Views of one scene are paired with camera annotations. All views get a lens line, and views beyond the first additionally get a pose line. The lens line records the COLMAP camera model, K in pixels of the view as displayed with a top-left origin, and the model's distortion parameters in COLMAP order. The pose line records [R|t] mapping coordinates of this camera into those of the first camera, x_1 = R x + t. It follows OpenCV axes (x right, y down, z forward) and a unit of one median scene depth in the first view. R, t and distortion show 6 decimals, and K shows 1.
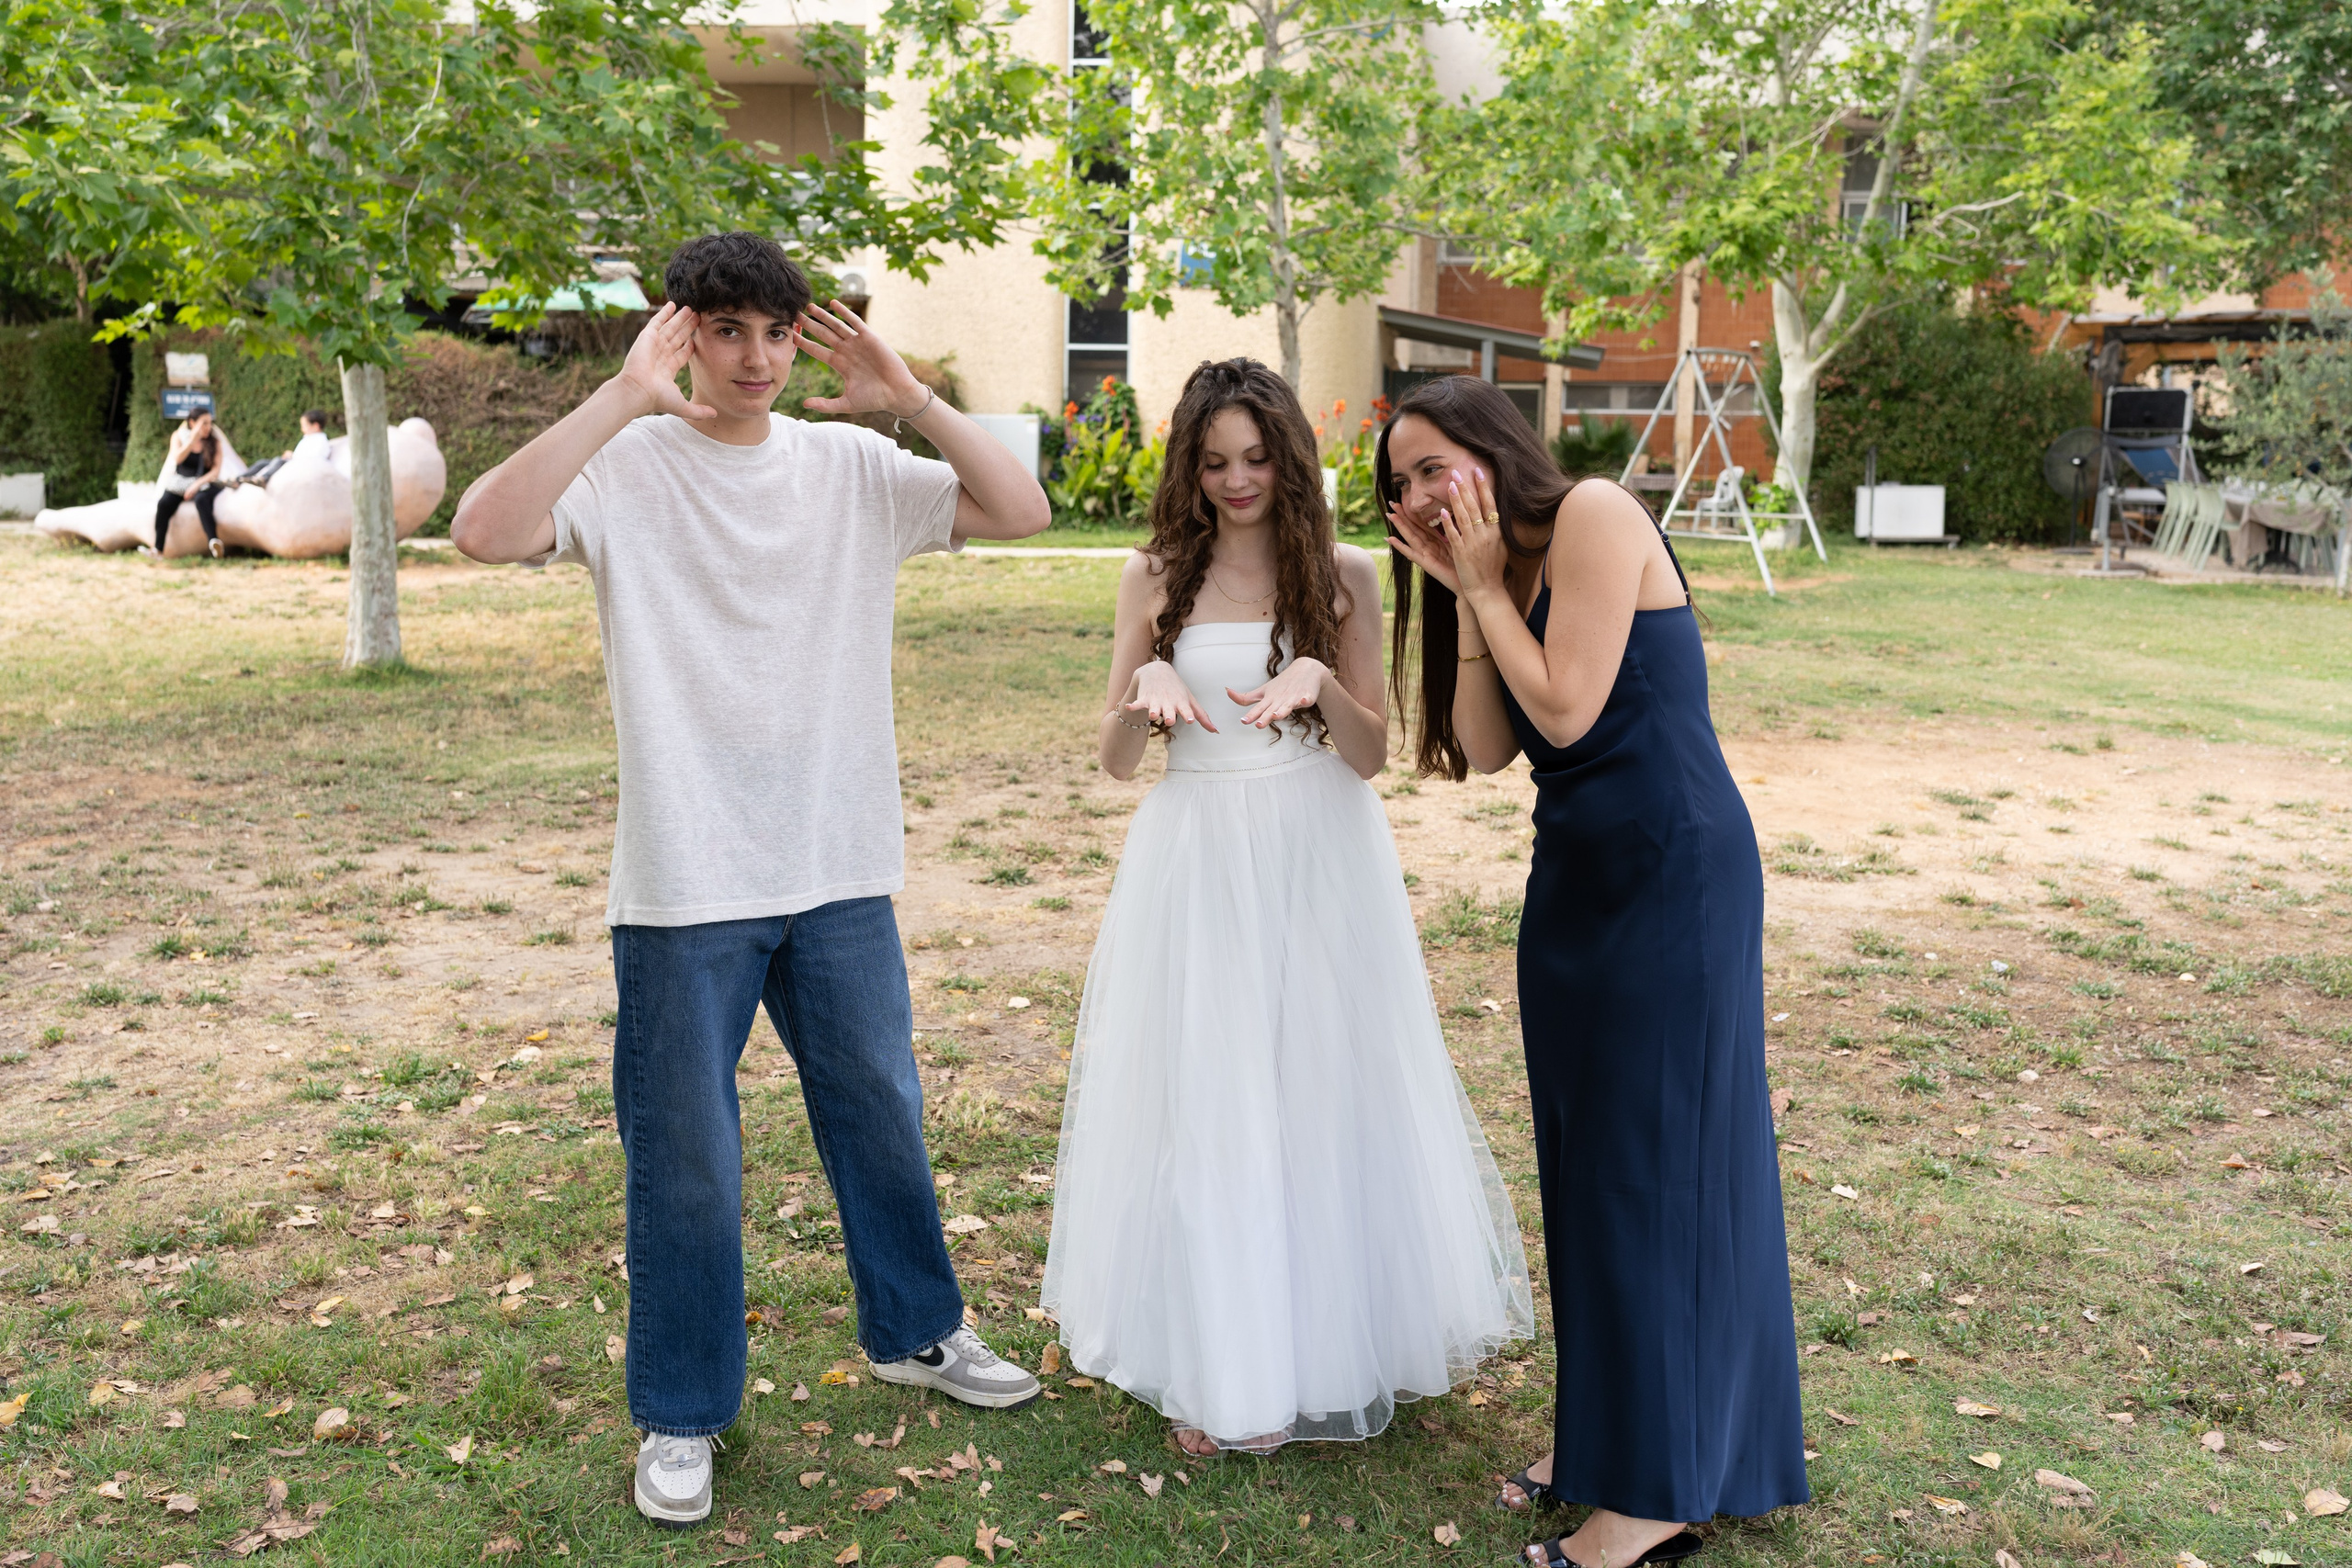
lens RADIAL K [[2175.7, 0, 1157.6], [0, 2175.7, 790.7], [0, 0, 1]] dist [-0.000328, 0.000000]
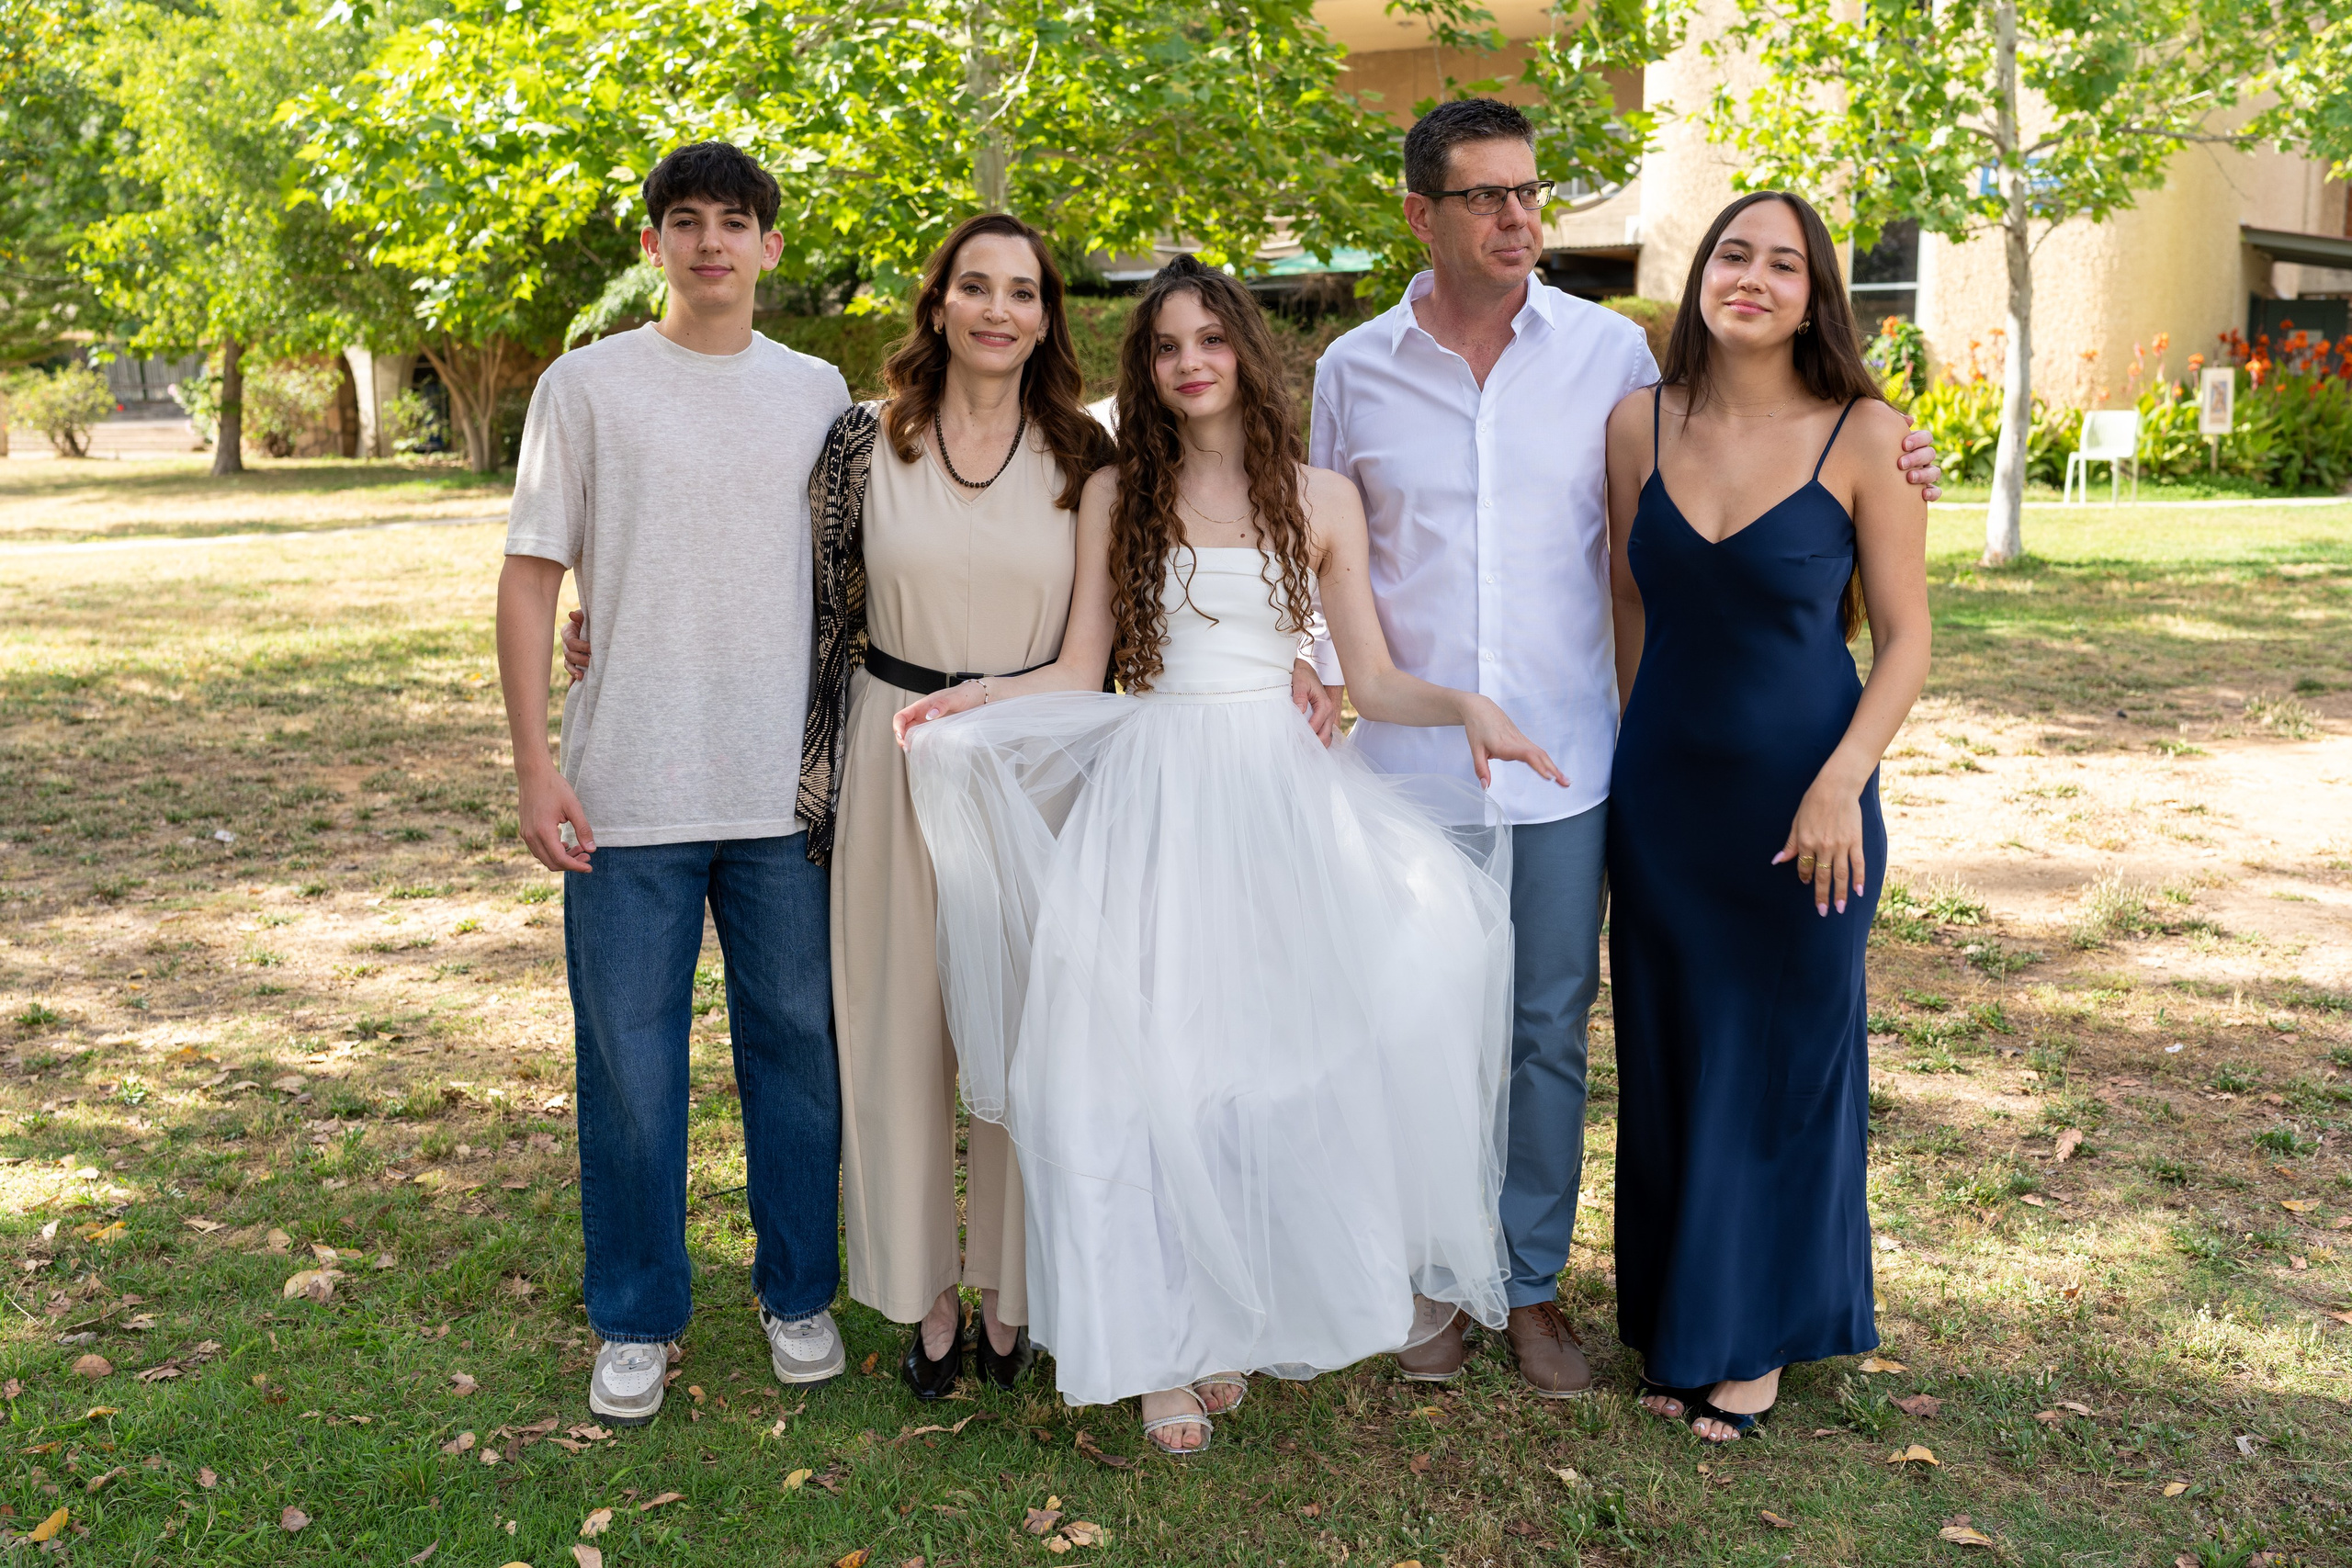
lens RADIAL K [[2175.7, 0, 1187.1], [0, 2175.7, 790.9], [0, 0, 1]] dist [-0.000328, 0.000000]
pose [[0.923697, 0.043012, -0.380701, 0.103956], [-0.036657, 0.999041, 0.023933, 0.000502], [0.381366, -0.008152, 0.924388, 0.039699]]
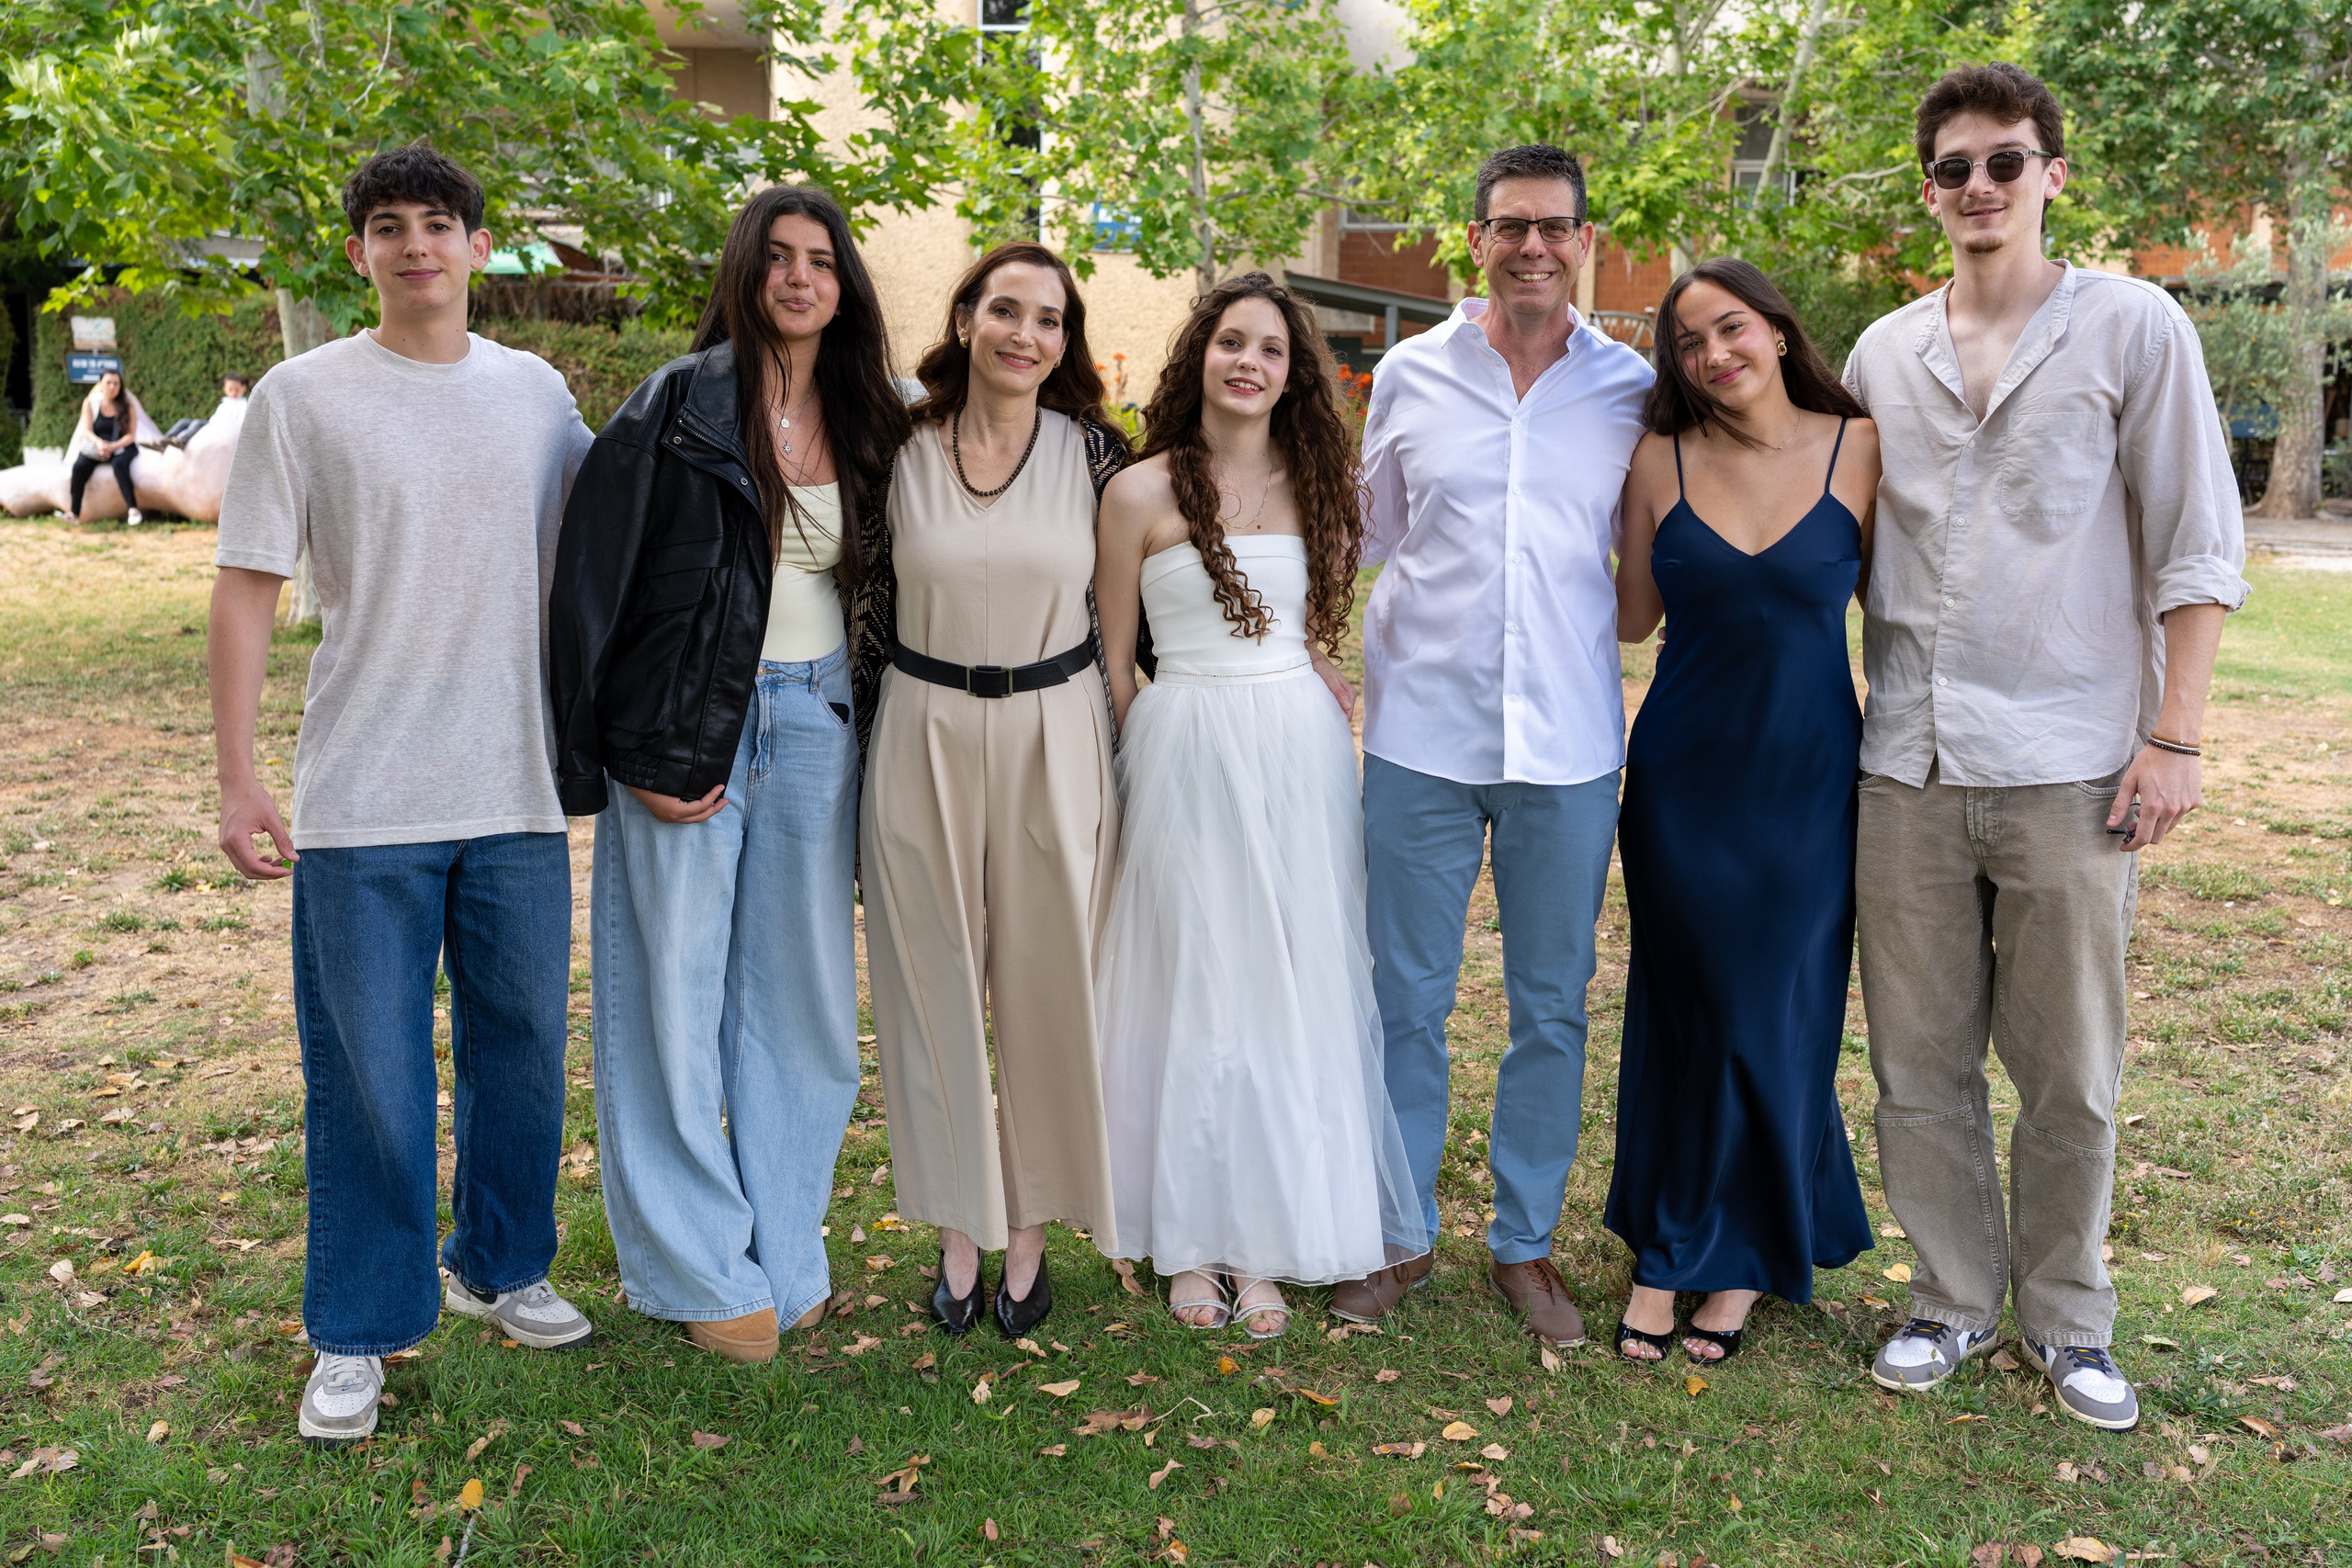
lens RADIAL K [[2175.7, 0, 1158.4], [0, 2175.7, 801.8], [0, 0, 1]] dist [-0.000328, 0.000000]
pose [[0.998808, -0.009930, 0.047784, -0.015601], [0.009031, 0.999779, 0.018985, 0.008804], [-0.047962, -0.018531, 0.998677, -0.028141]]
